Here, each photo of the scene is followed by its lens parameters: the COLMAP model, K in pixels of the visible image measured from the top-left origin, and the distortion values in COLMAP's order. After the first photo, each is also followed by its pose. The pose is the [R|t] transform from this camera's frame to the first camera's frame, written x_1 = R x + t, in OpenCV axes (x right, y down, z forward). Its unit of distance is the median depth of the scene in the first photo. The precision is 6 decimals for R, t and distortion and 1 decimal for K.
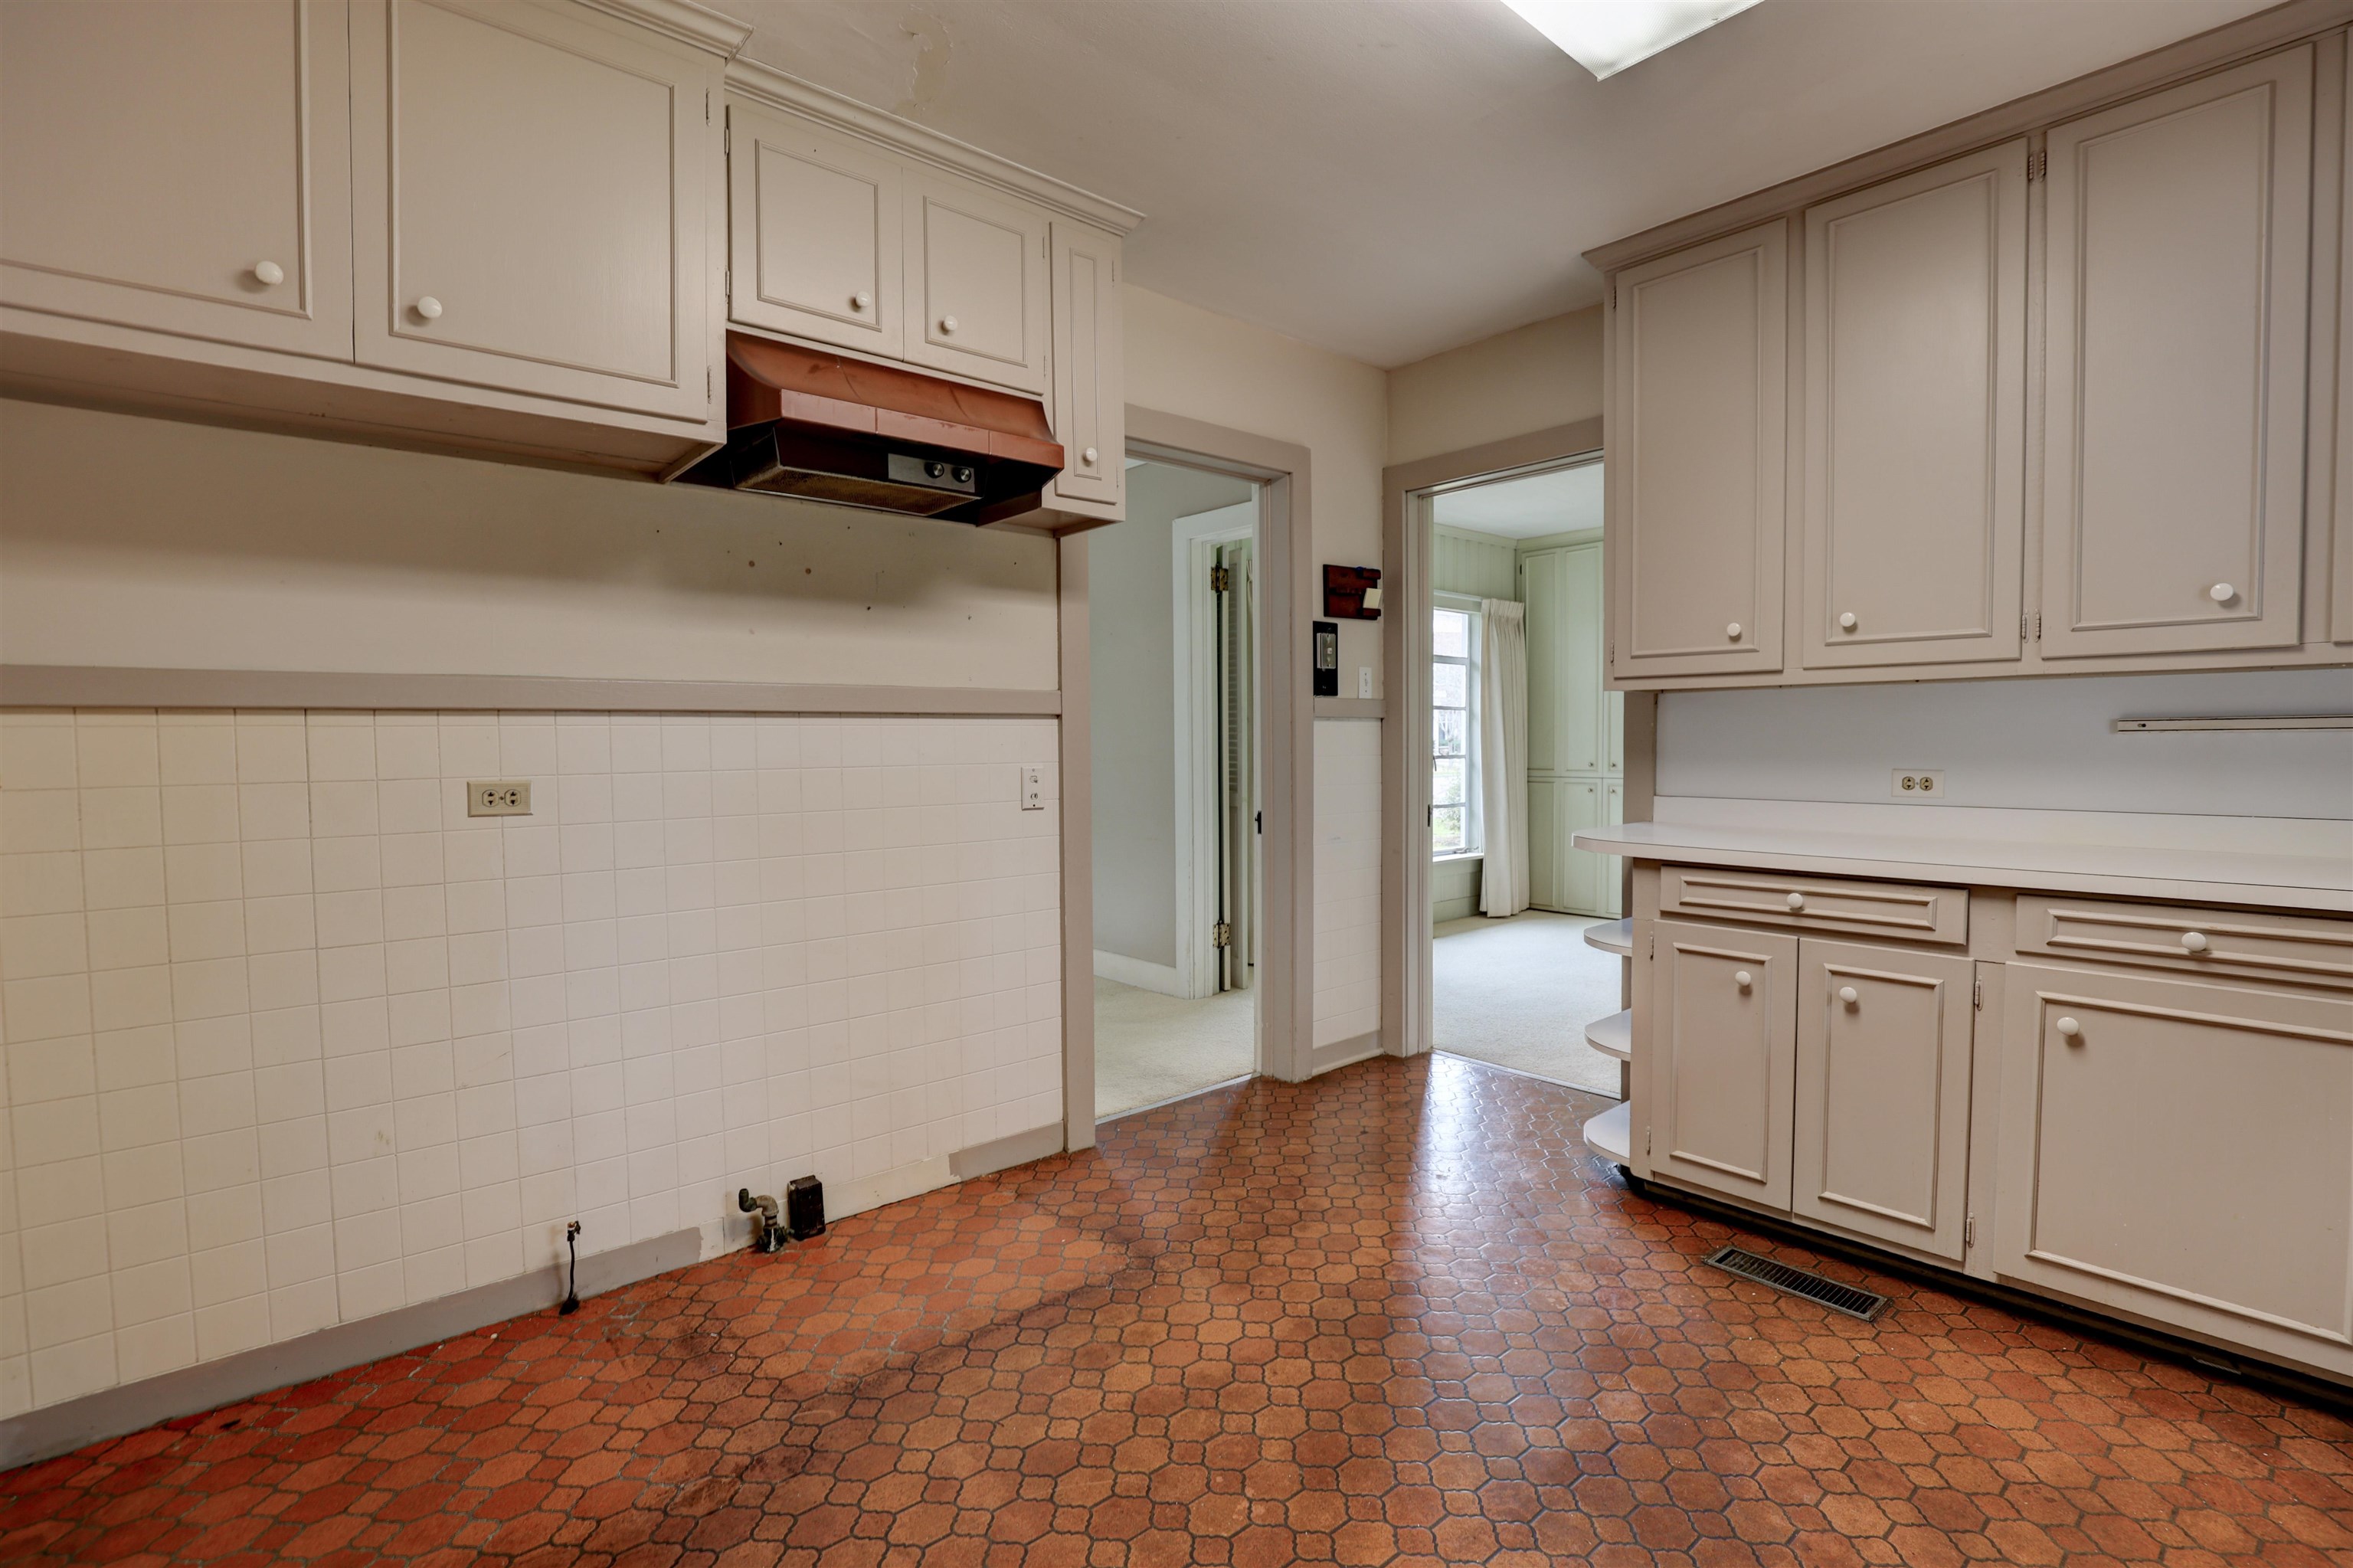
lens RADIAL K [[1081.4, 0, 1180.1], [0, 1081.4, 792.4], [0, 0, 1]] dist [-0.028876, 0.002828]
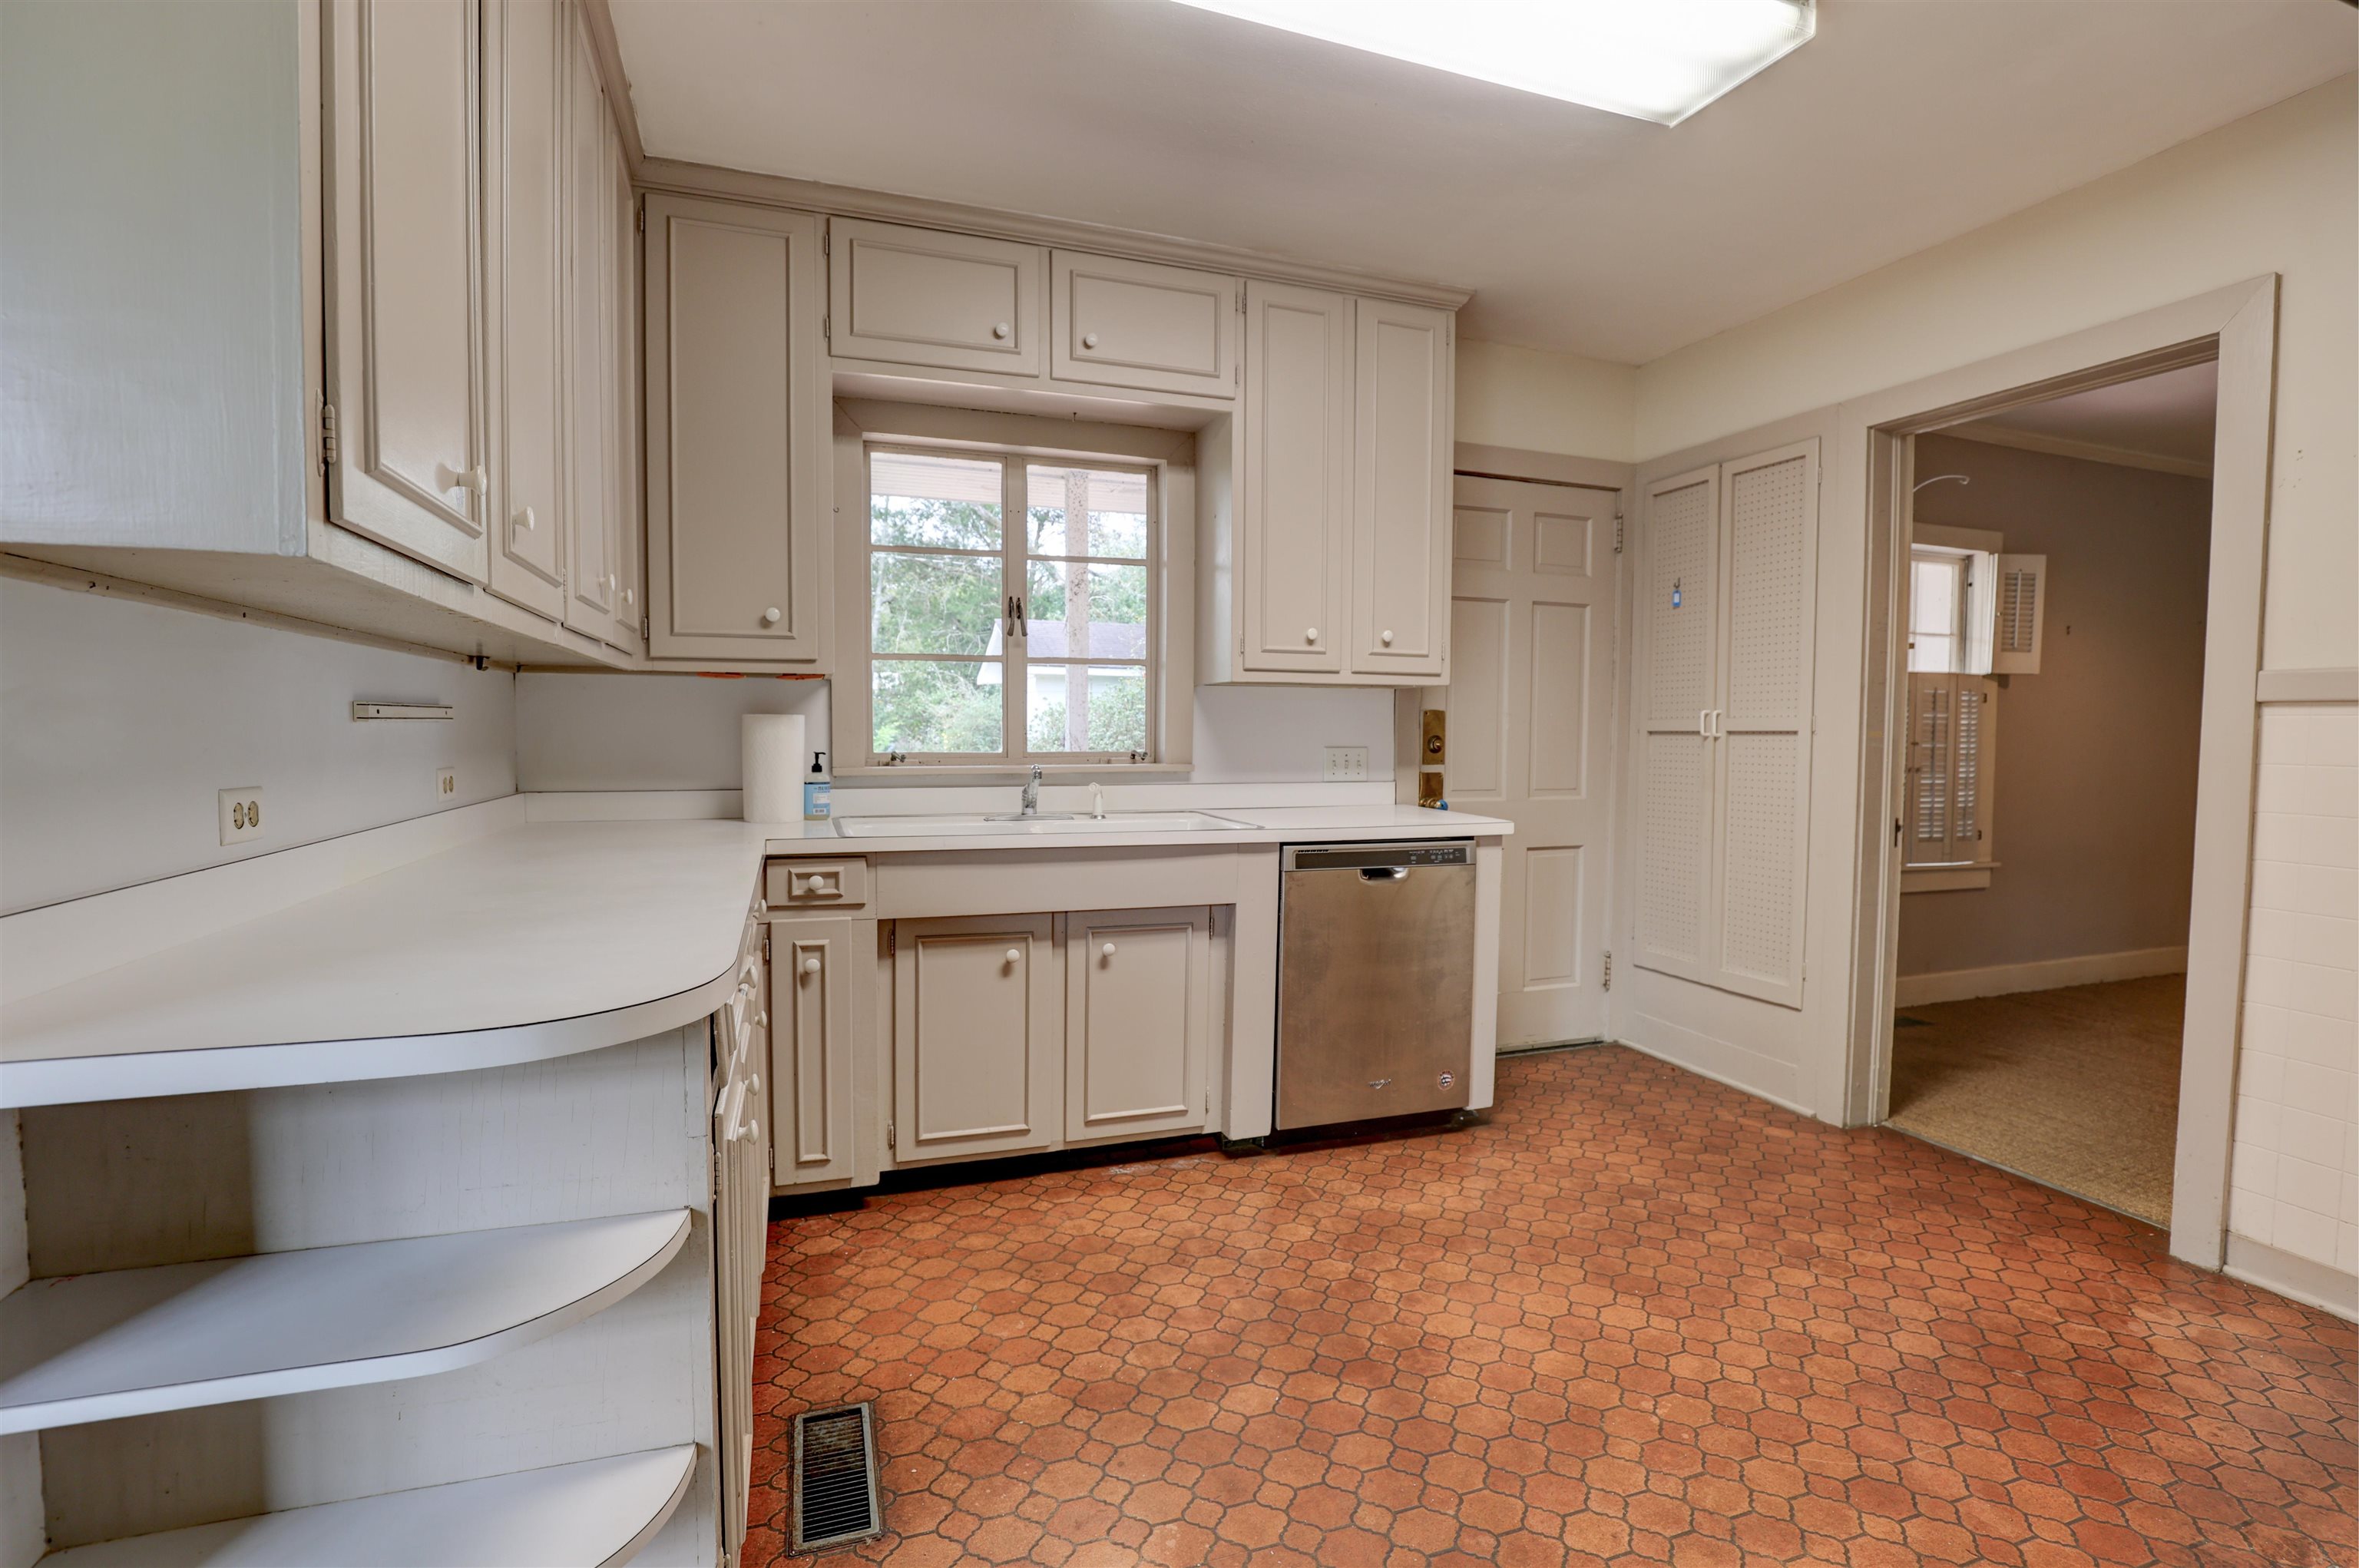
lens RADIAL K [[1084.1, 0, 1183.5], [0, 1084.1, 782.4], [0, 0, 1]] dist [-0.028876, 0.002828]
pose [[-0.933138, -0.015877, 0.359168, 0.125498], [0.017233, 0.995901, 0.088795, -0.095139], [-0.359106, 0.089047, -0.929039, 2.011523]]
